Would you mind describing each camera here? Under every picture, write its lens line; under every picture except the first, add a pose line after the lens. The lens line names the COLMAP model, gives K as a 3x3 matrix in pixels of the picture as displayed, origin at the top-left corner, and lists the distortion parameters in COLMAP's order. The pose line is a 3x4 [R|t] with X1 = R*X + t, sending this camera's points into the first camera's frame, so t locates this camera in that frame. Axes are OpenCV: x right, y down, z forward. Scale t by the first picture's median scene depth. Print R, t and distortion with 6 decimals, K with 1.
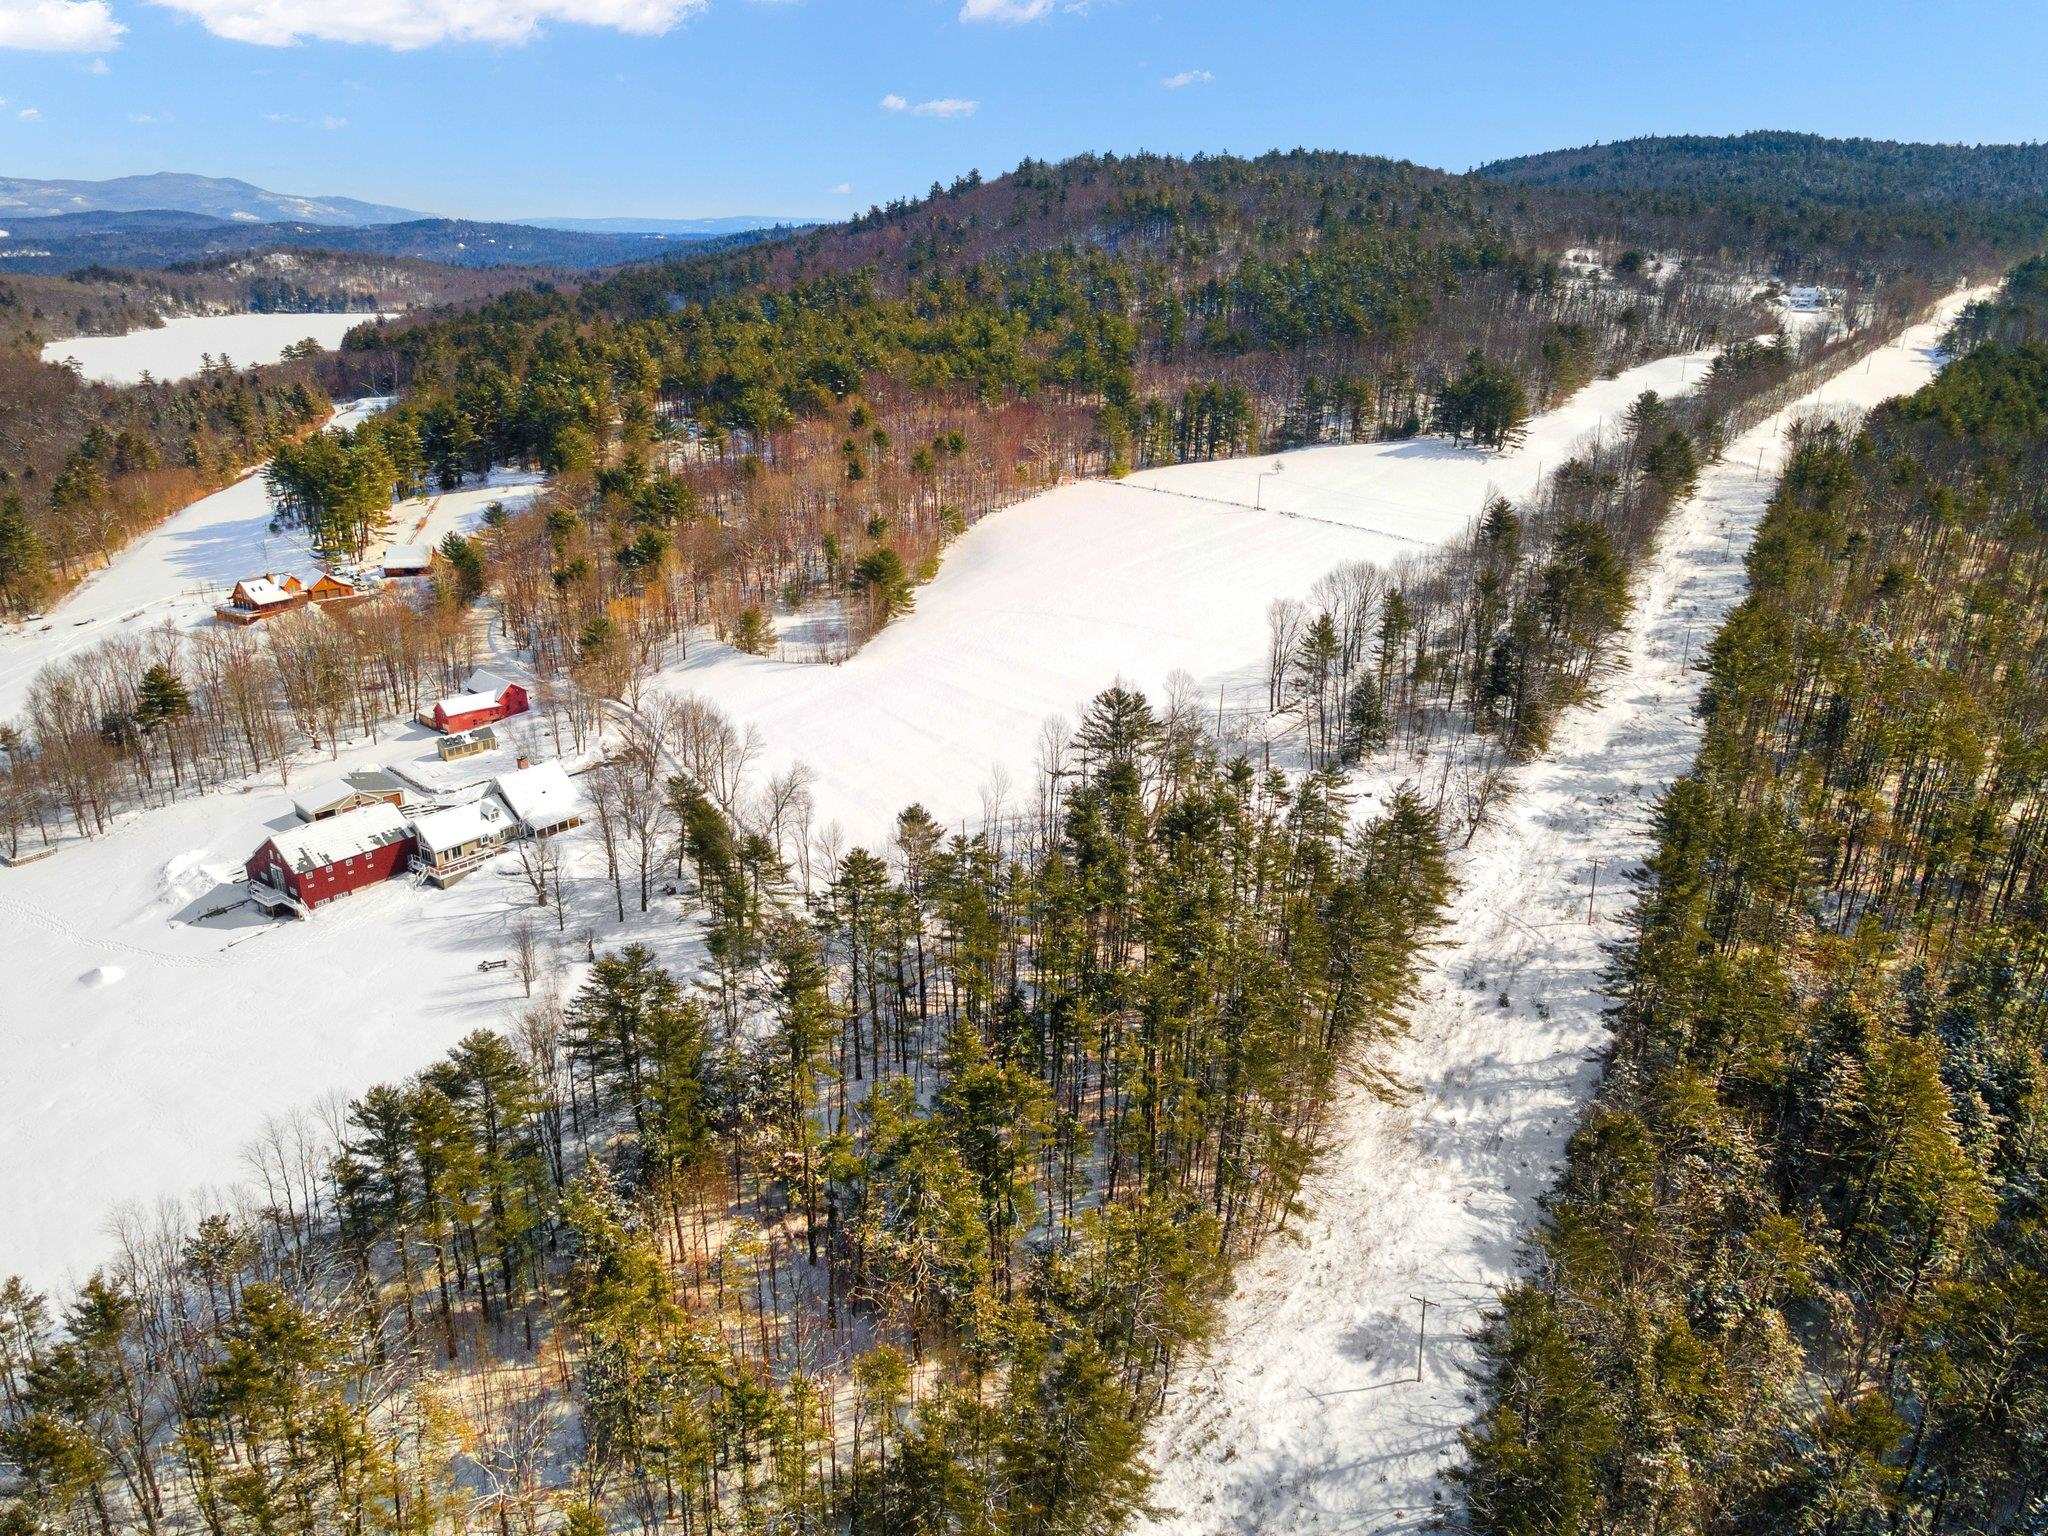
lens RADIAL K [[1495.6, 0, 1023.6], [0, 1495.6, 761.7], [0, 0, 1]] dist [0.038883, 0.015423]
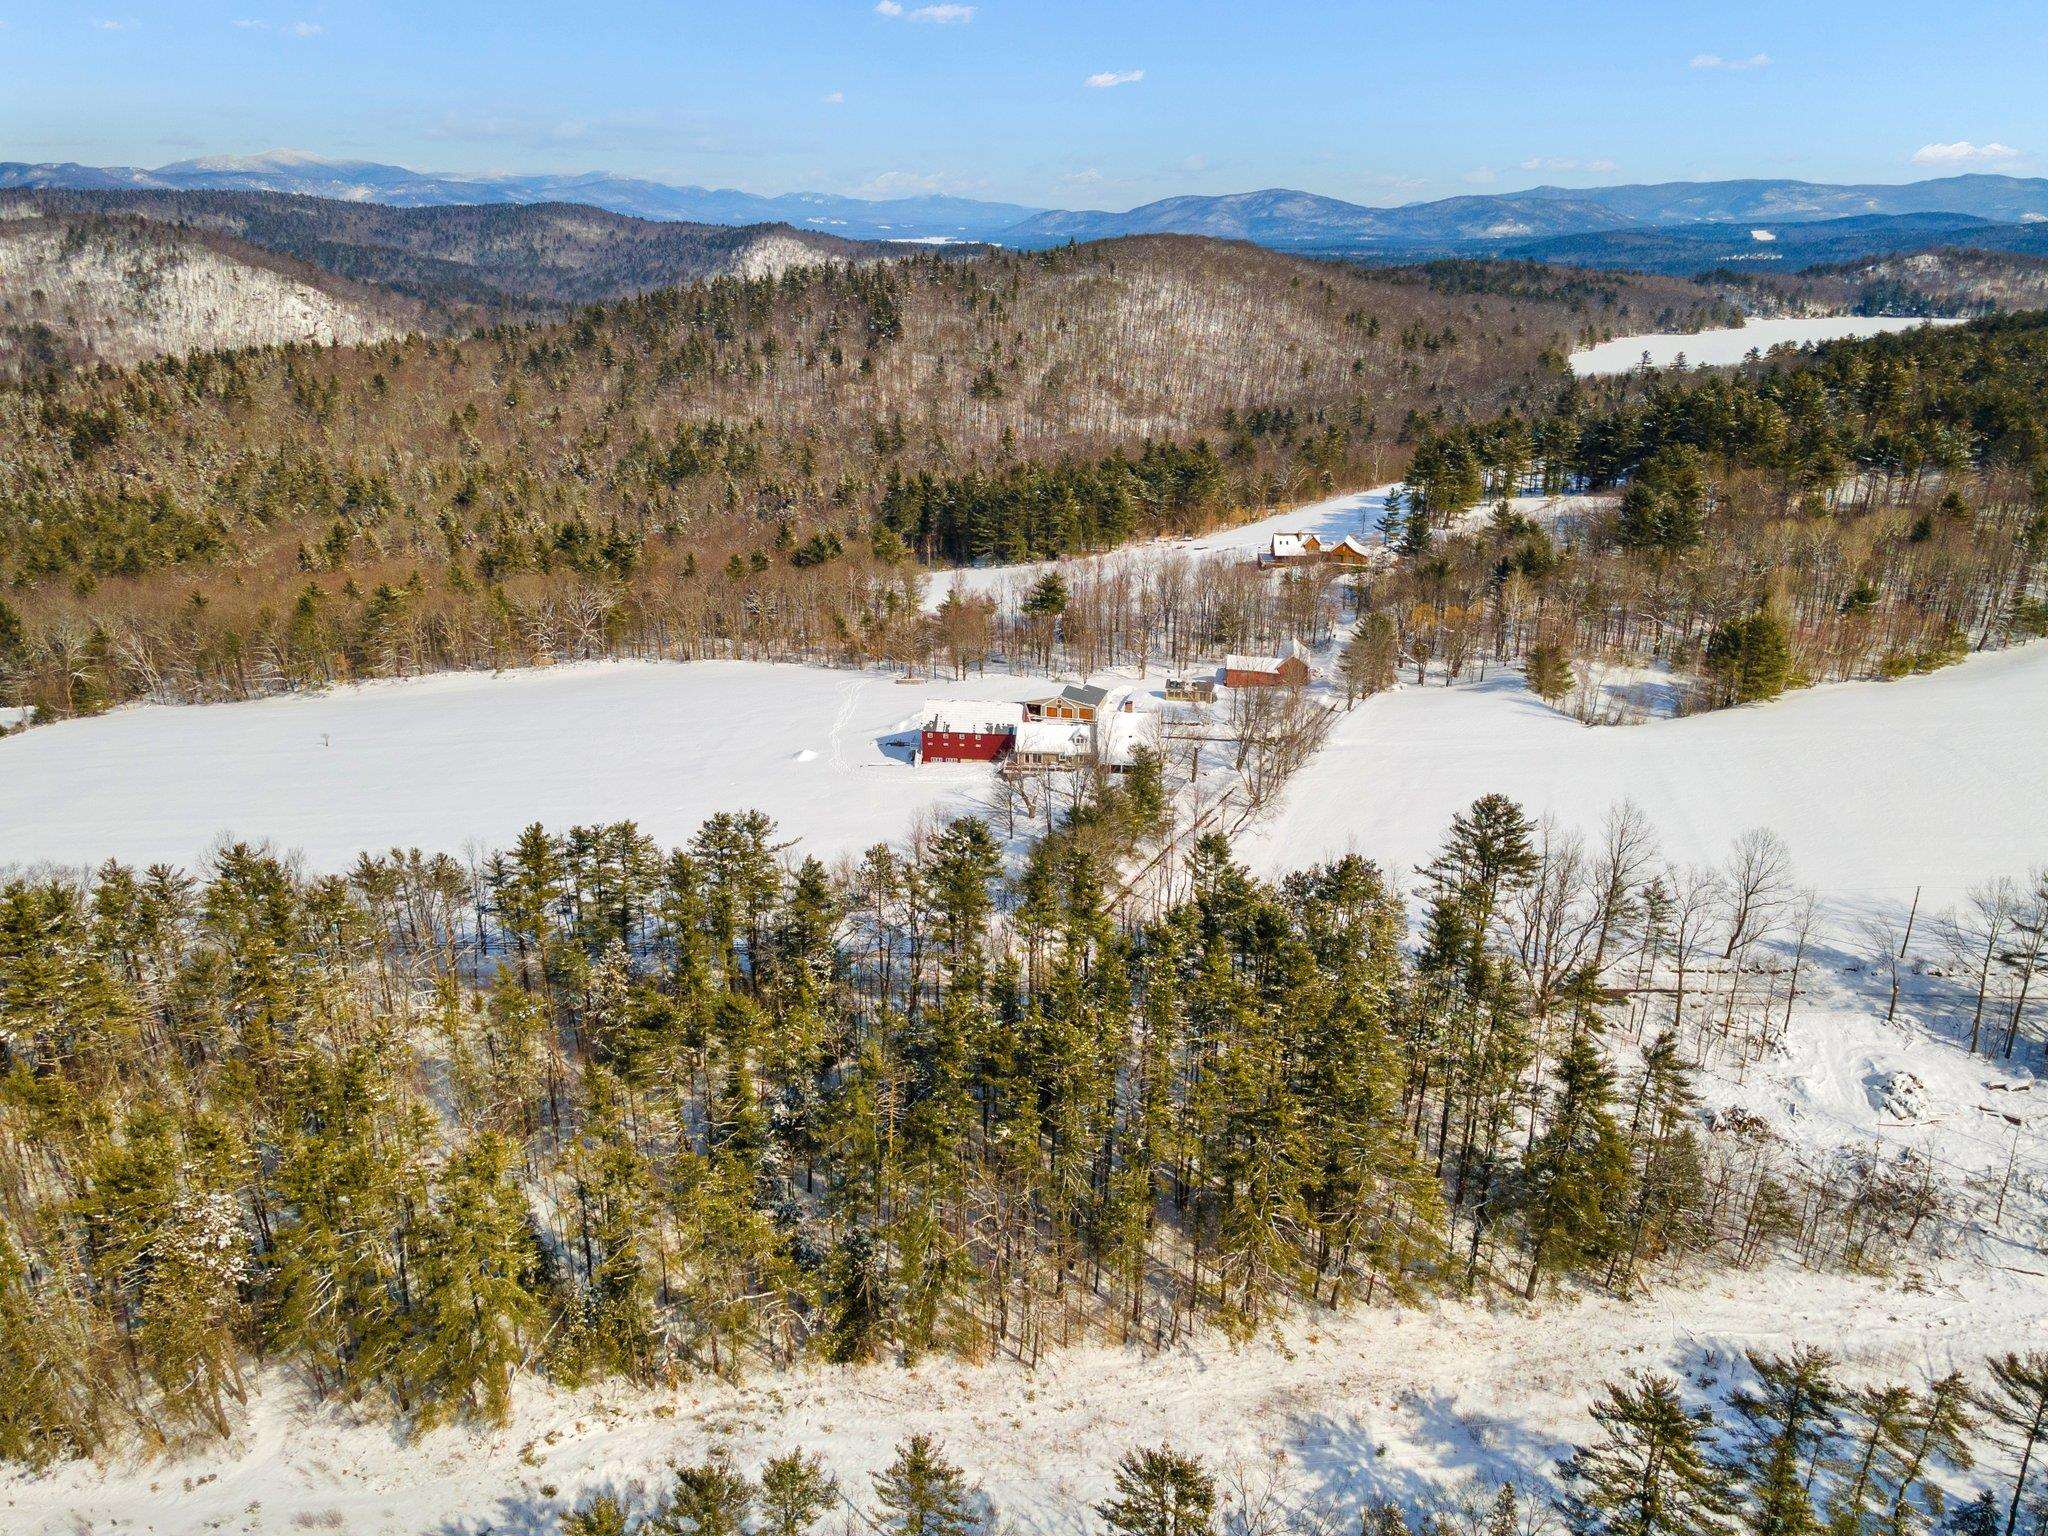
lens RADIAL K [[1495.6, 0, 1019.9], [0, 1495.6, 775.6], [0, 0, 1]] dist [0.038883, 0.015423]
pose [[0.534657, 0.295423, -0.791749, 0.293341], [-0.290477, 0.944063, 0.156101, -0.056944], [0.793577, 0.146524, 0.590564, 0.165474]]
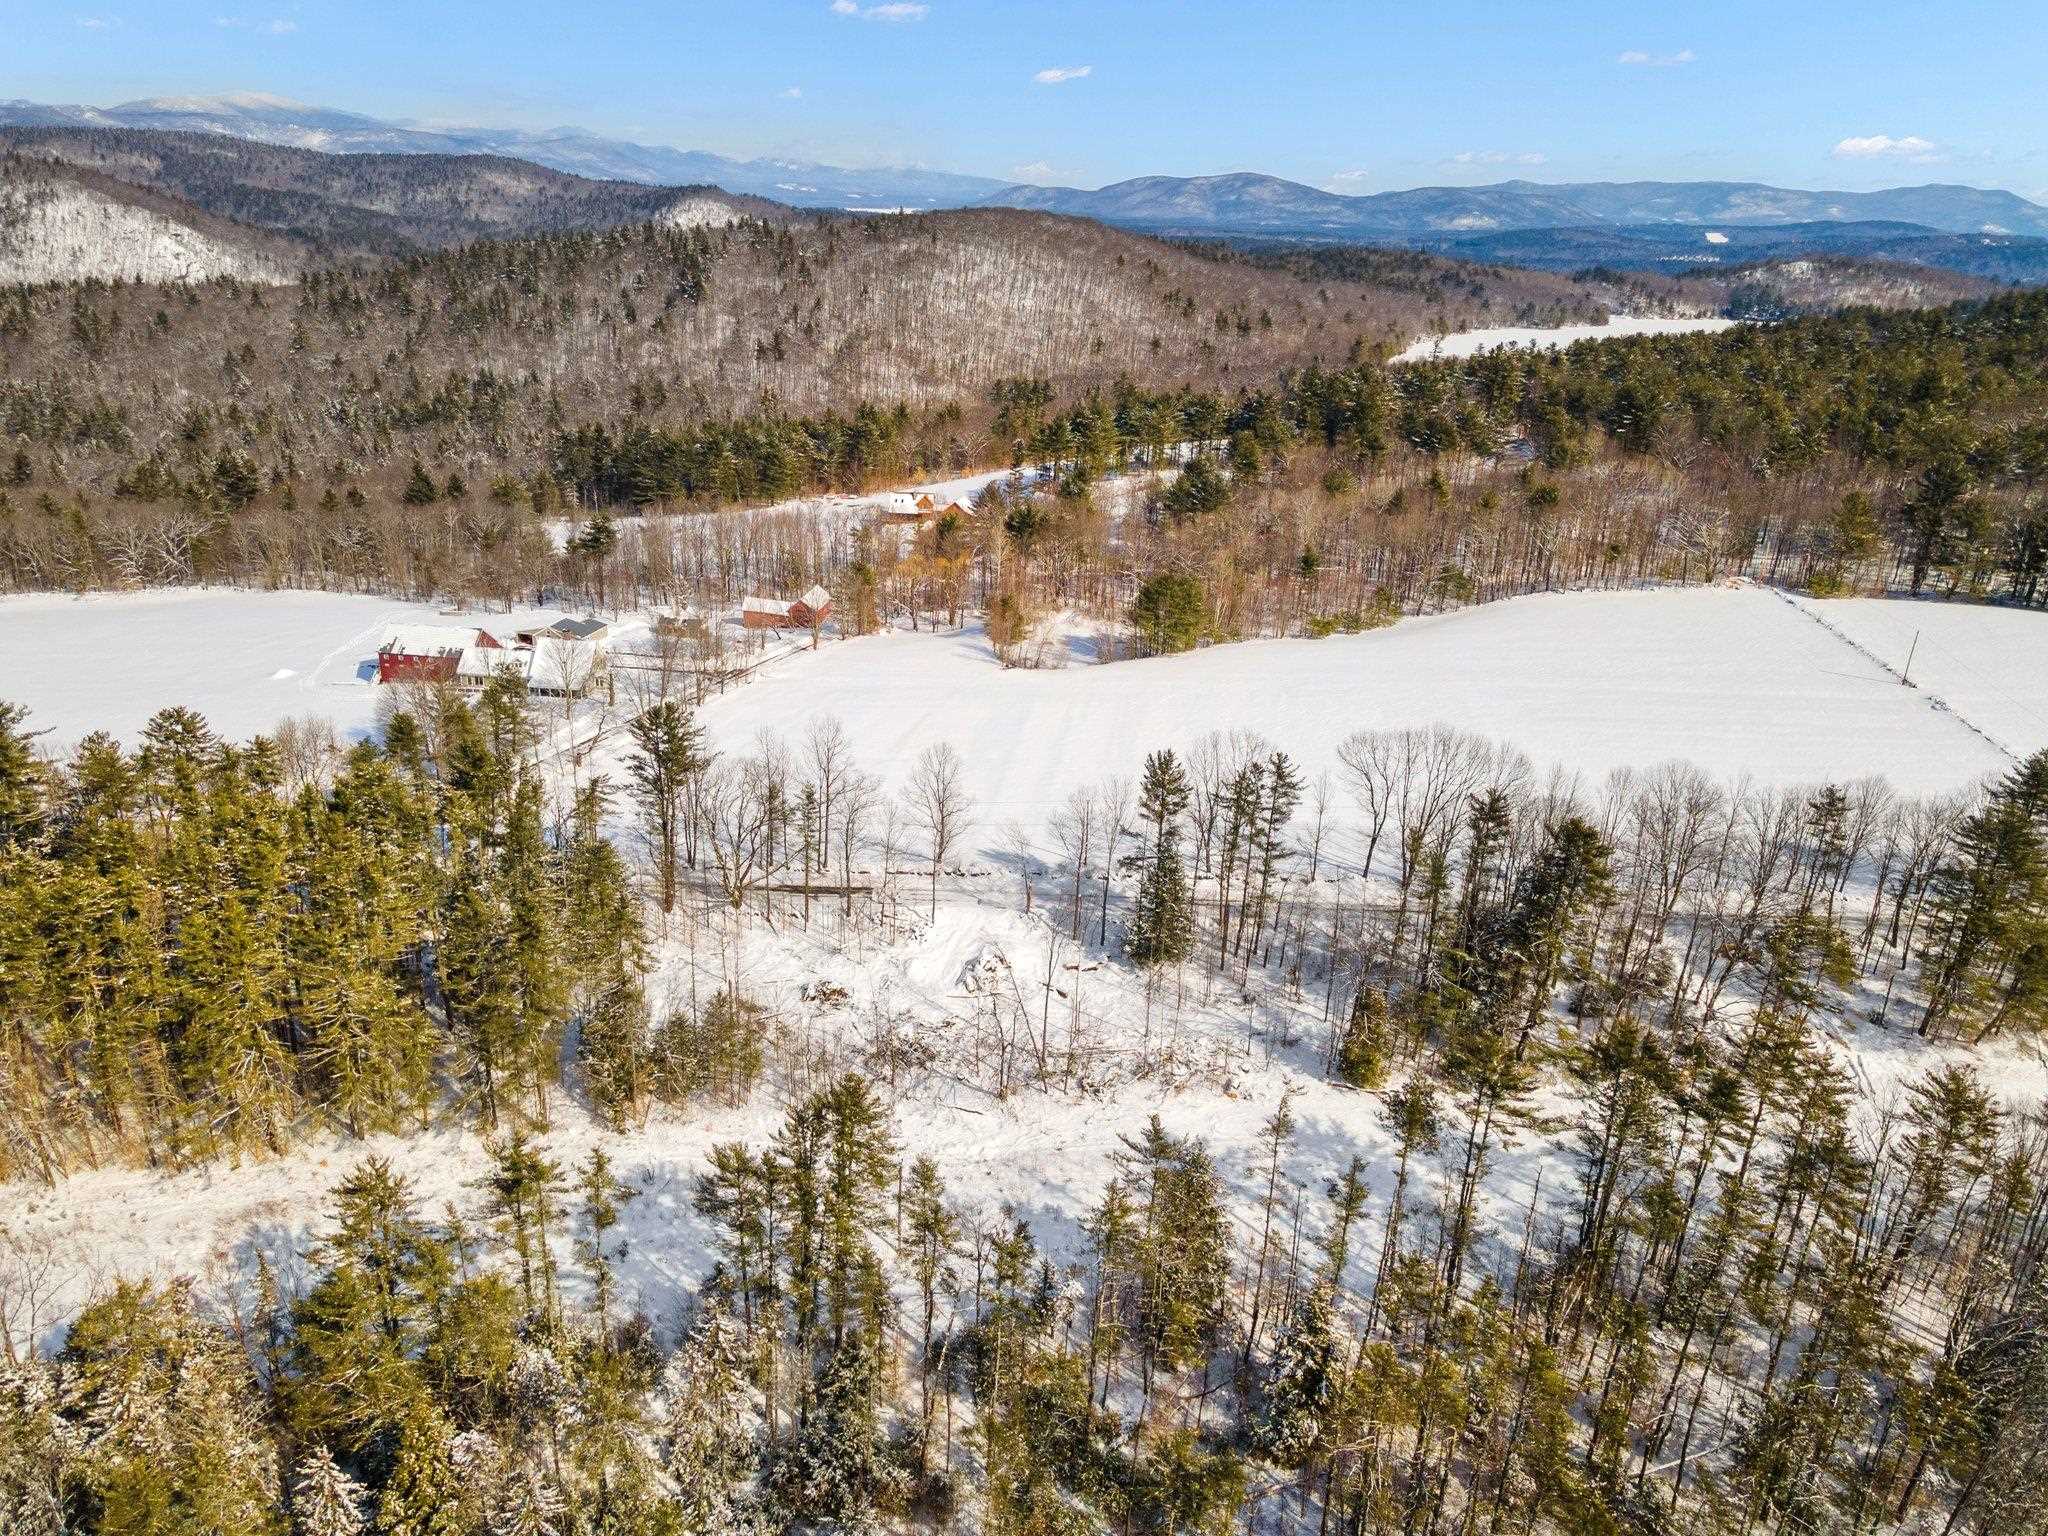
lens RADIAL K [[1495.6, 0, 1017.3], [0, 1495.6, 755.9], [0, 0, 1]] dist [0.038883, 0.015423]
pose [[0.545728, 0.313617, -0.777062, 0.462664], [-0.321324, 0.934756, 0.151596, -0.116014], [0.773907, 0.166958, 0.610895, 0.323089]]
